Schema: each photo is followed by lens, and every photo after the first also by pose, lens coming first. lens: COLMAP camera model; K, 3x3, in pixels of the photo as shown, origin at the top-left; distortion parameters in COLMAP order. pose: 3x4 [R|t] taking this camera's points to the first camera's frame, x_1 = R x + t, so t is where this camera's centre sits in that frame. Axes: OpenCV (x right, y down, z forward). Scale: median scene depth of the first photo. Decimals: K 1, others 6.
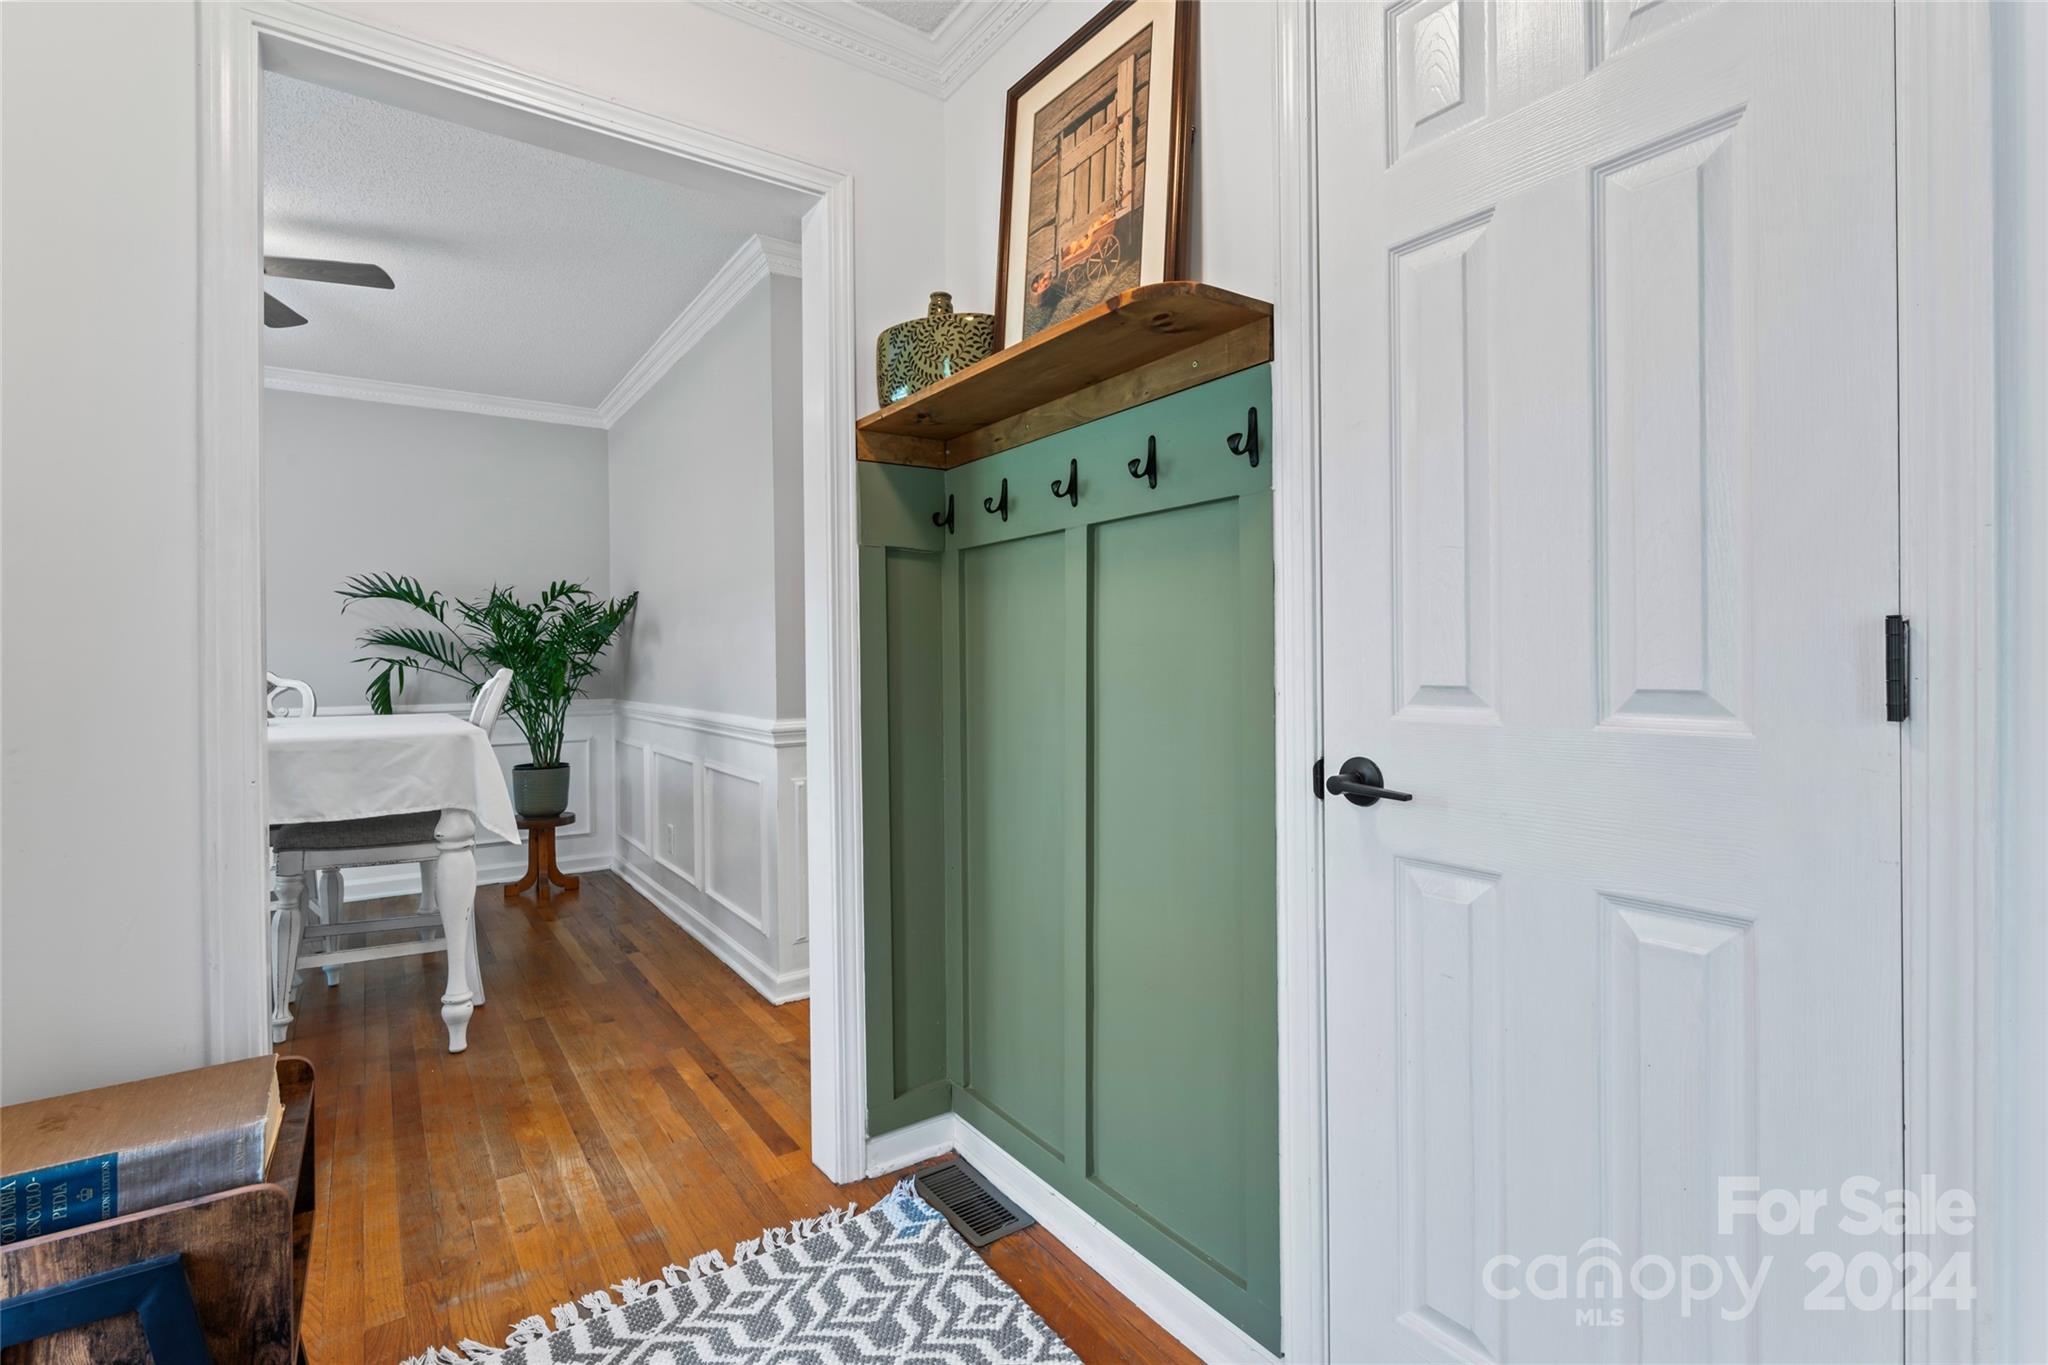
lens RADIAL K [[927.5, 0, 1020.3], [0, 927.5, 661.1], [0, 0, 1]] dist [-0.002039, -0.000384]
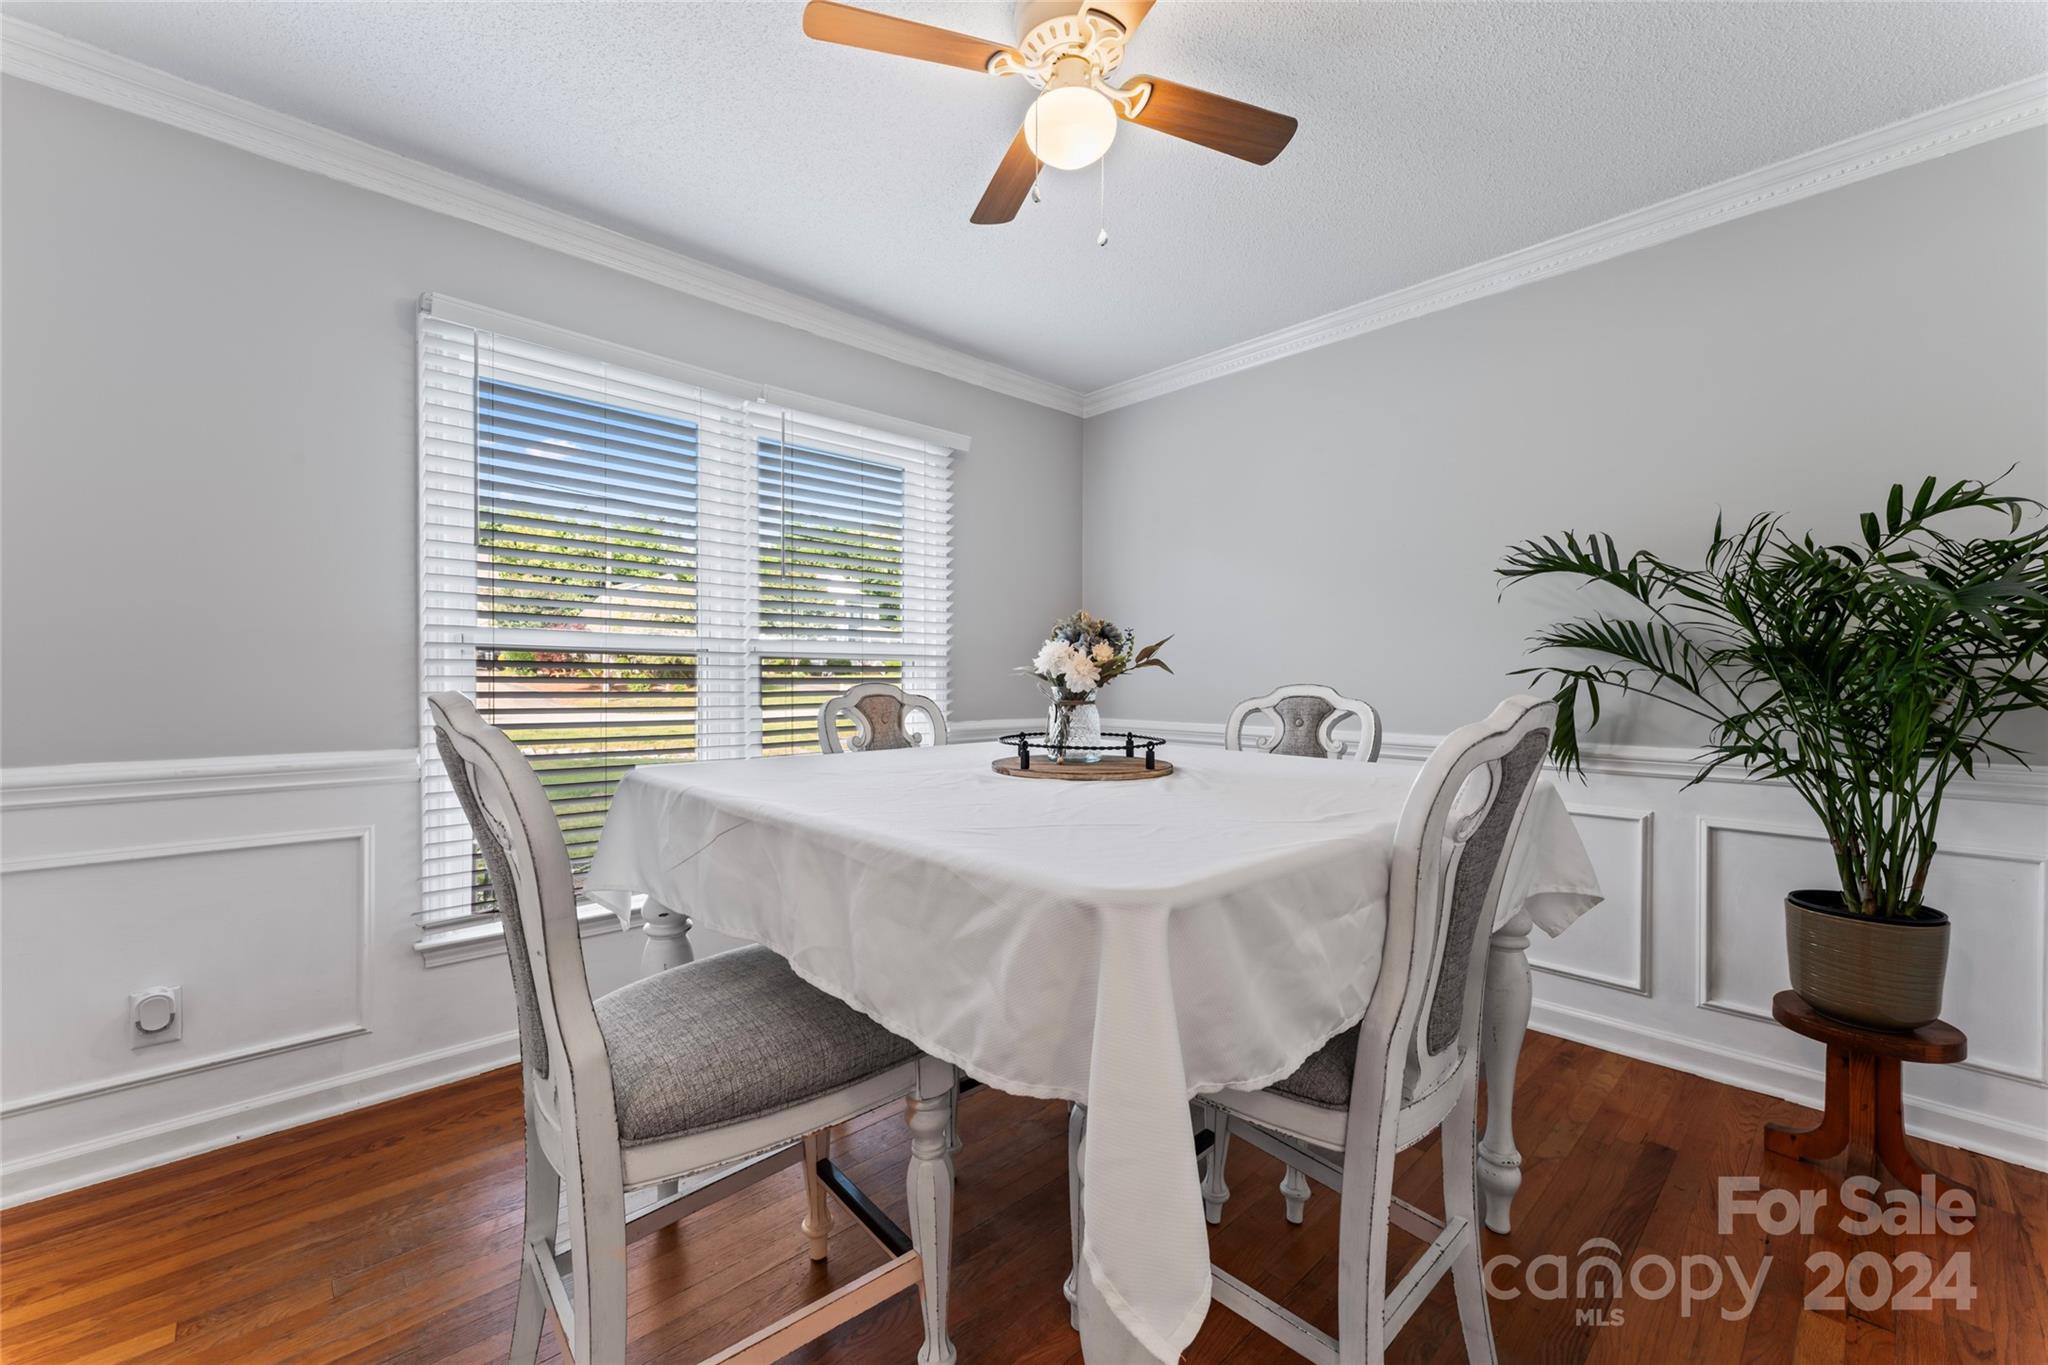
lens RADIAL K [[788.7, 0, 1052.4], [0, 788.7, 685.3], [0, 0, 1]] dist [-0.000044, -0.000061]
pose [[0.144253, 0.016873, -0.989397, -0.202695], [-0.002750, 0.999858, 0.016651, 0.000263], [0.989537, 0.000319, 0.144279, 0.573207]]
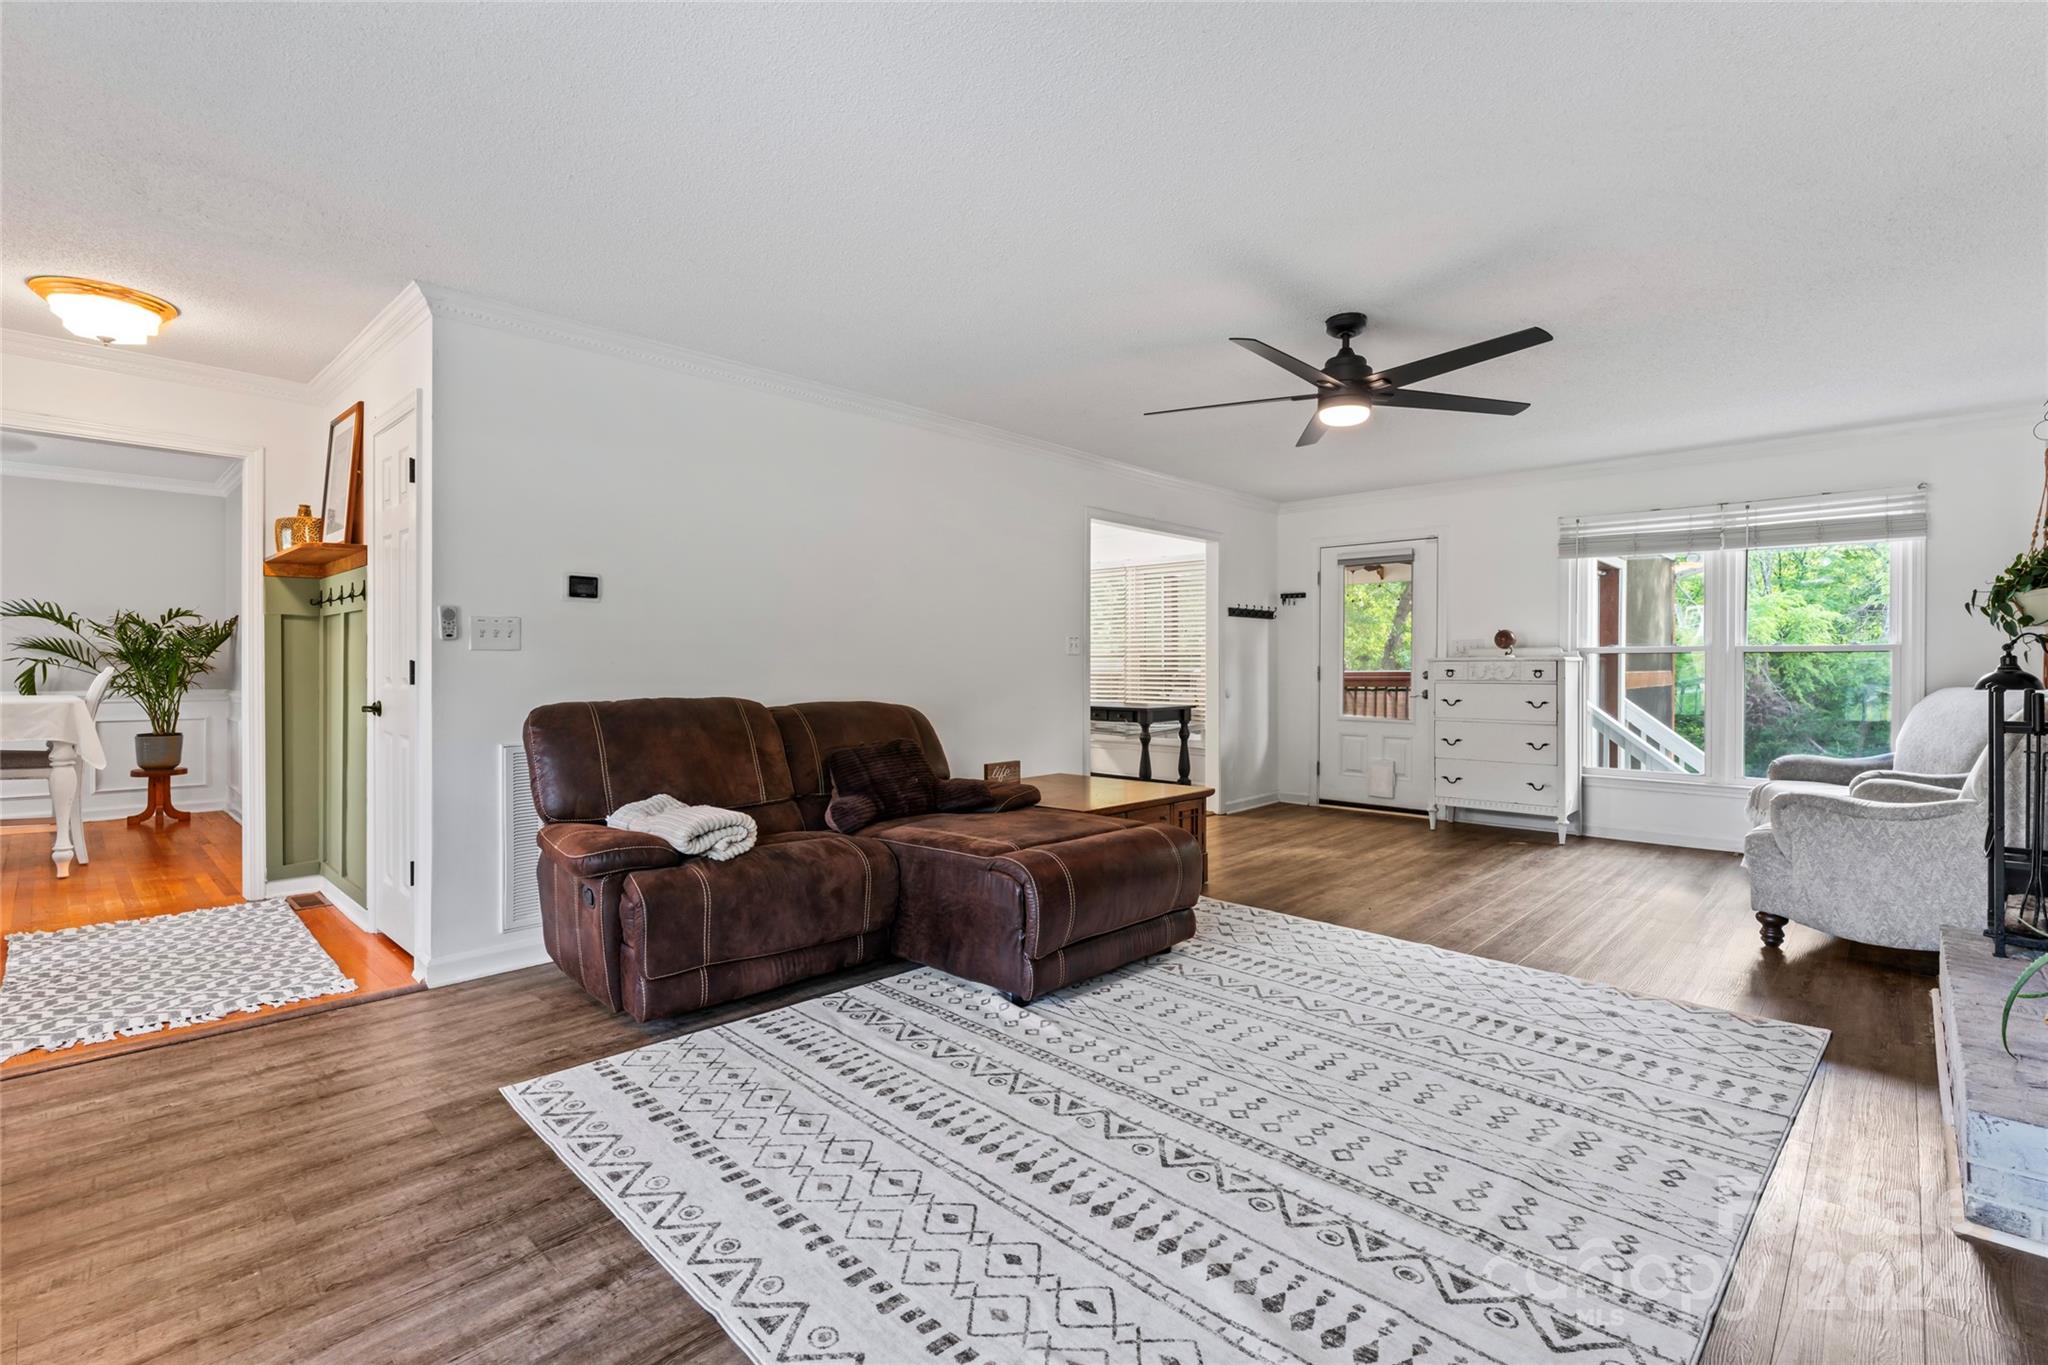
lens RADIAL K [[928.2, 0, 1024.8], [0, 928.2, 667.0], [0, 0, 1]] dist [-0.001834, 0.000101]
pose [[0.981068, 0.015097, 0.193074, 0.546807], [-0.015031, 0.999885, -0.001810, -0.009819], [-0.193080, -0.001126, 0.981182, -0.705645]]
